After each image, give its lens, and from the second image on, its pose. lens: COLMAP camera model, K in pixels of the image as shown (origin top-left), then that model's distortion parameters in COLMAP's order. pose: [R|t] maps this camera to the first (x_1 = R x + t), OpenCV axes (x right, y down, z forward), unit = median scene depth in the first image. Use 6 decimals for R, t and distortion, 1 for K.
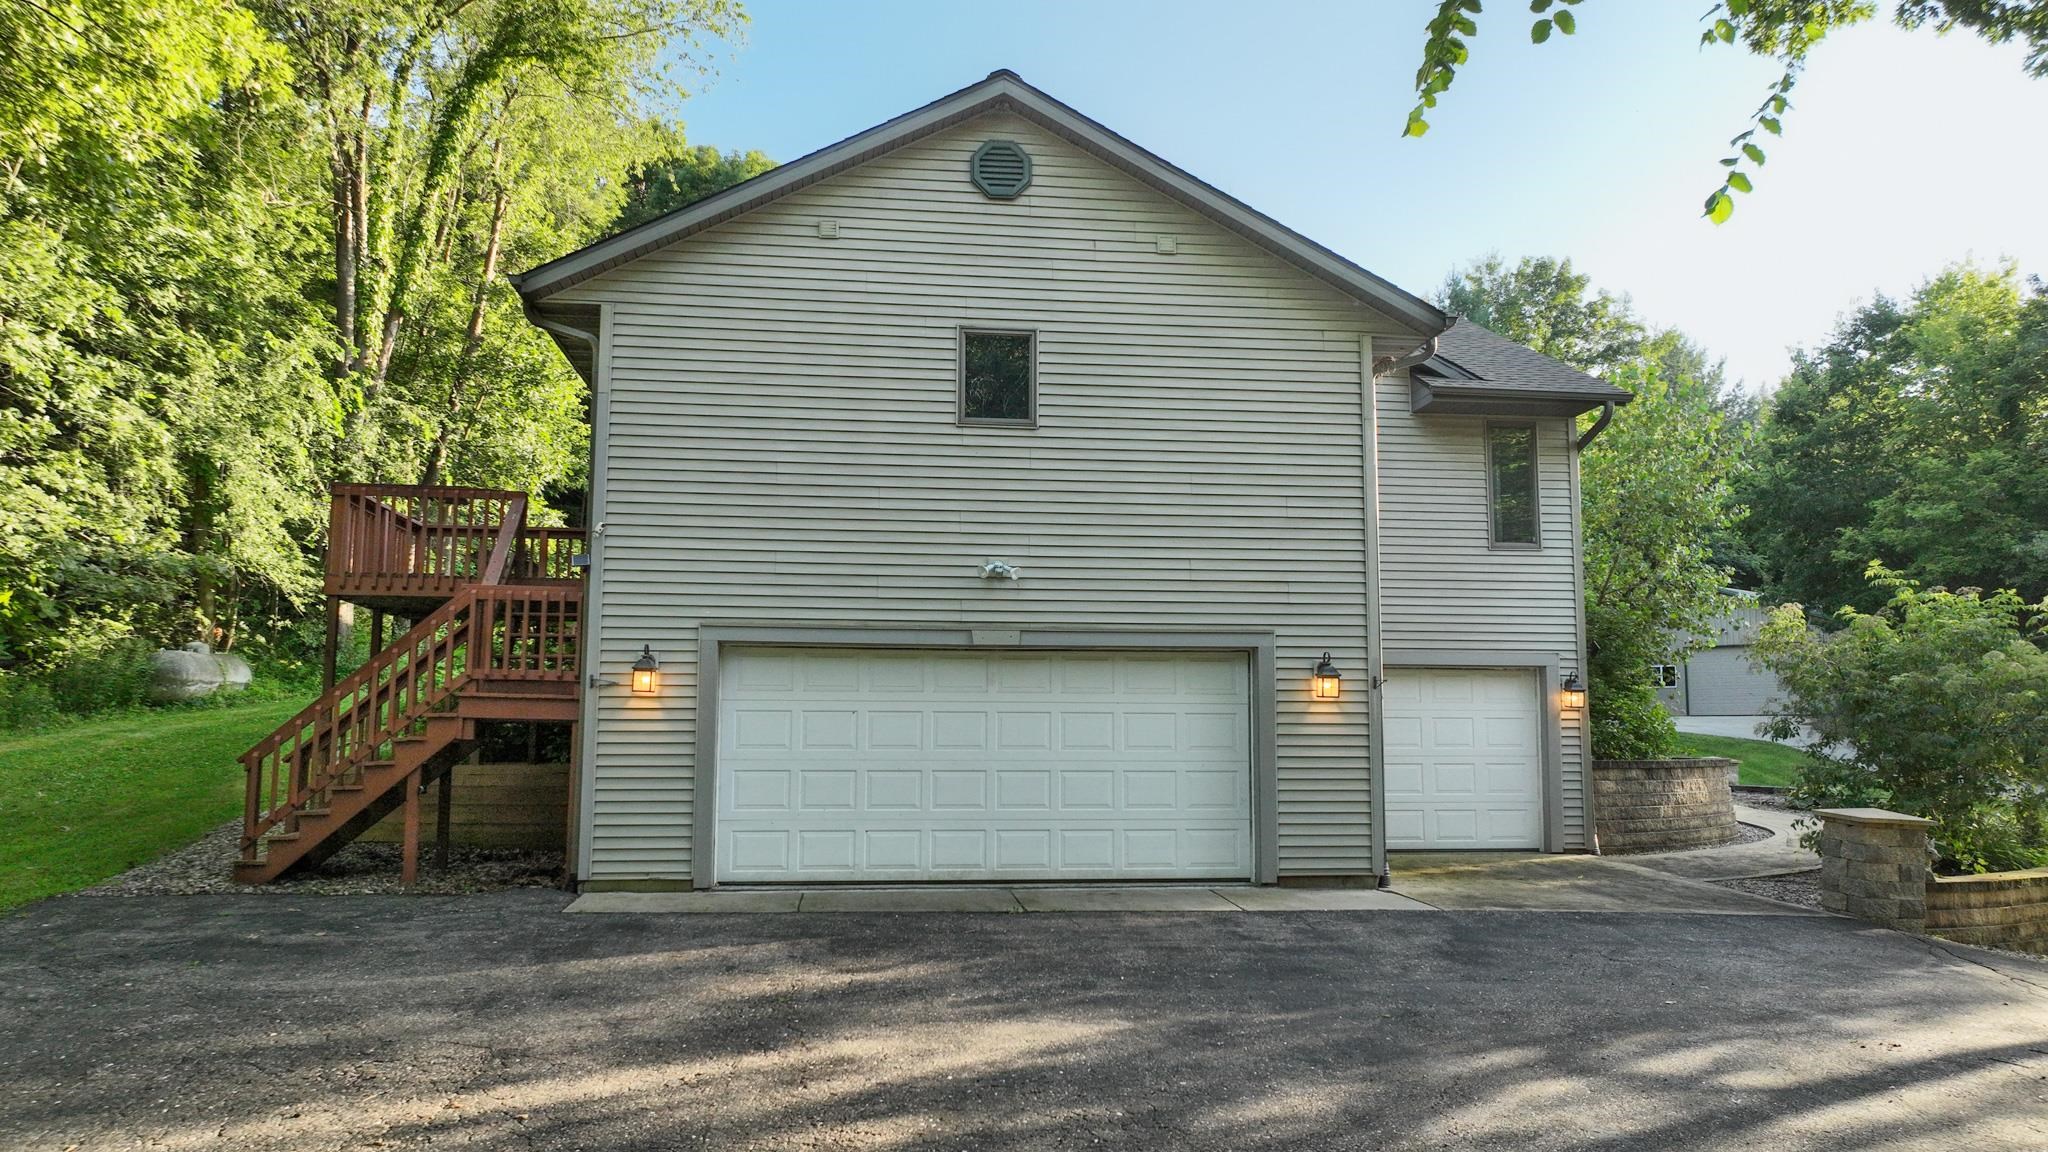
lens RADIAL K [[1444.8, 0, 1024.0], [0, 1444.8, 576.0], [0, 0, 1]] dist [0.002009, 0.021251]
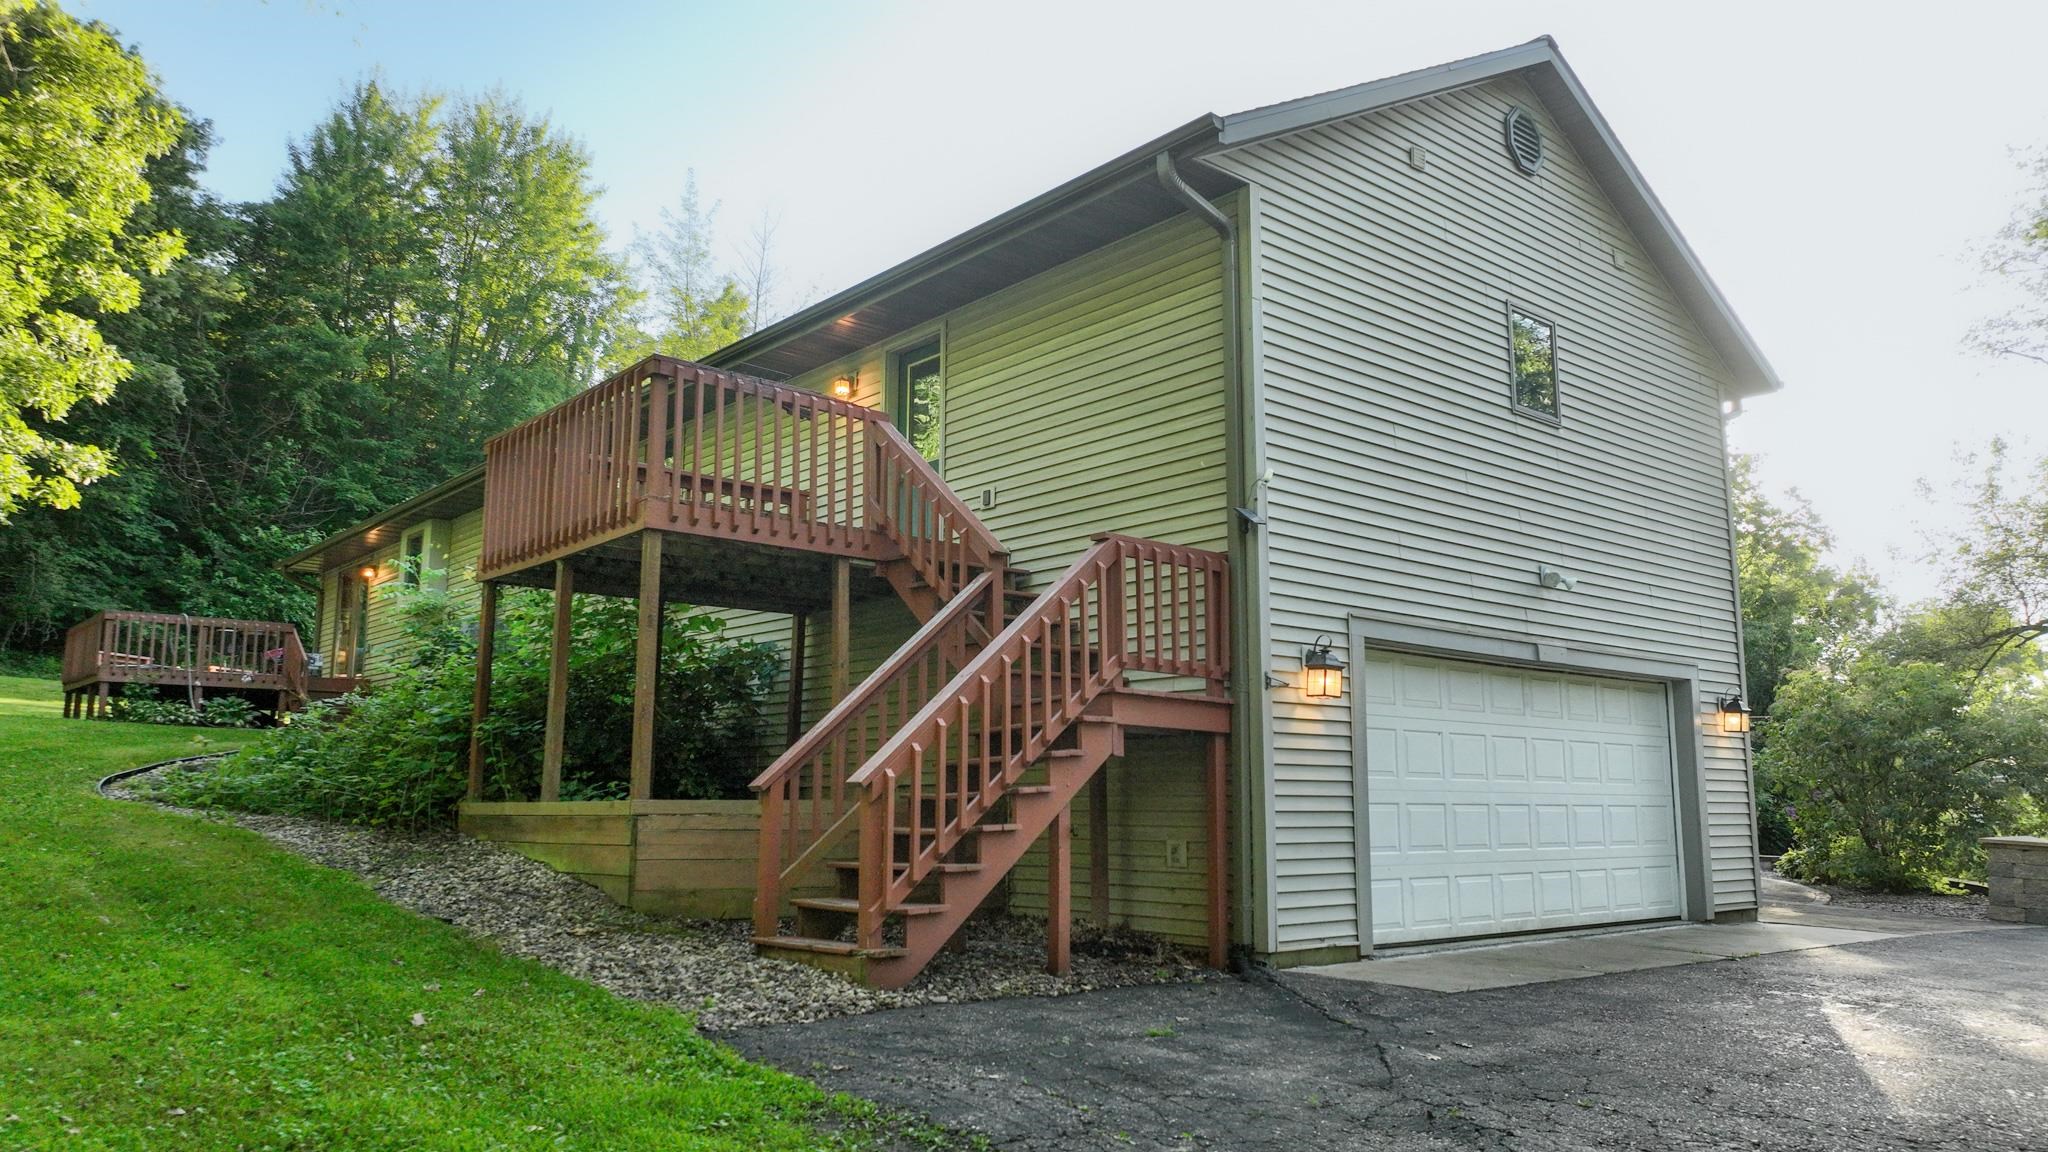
lens RADIAL K [[1444.8, 0, 1024.0], [0, 1444.8, 576.0], [0, 0, 1]] dist [0.002009, 0.021251]
pose [[0.828531, 0.087831, 0.553011, -0.803584], [-0.061622, 0.995925, -0.065853, 0.075154], [-0.556542, 0.020483, 0.830567, 0.450149]]
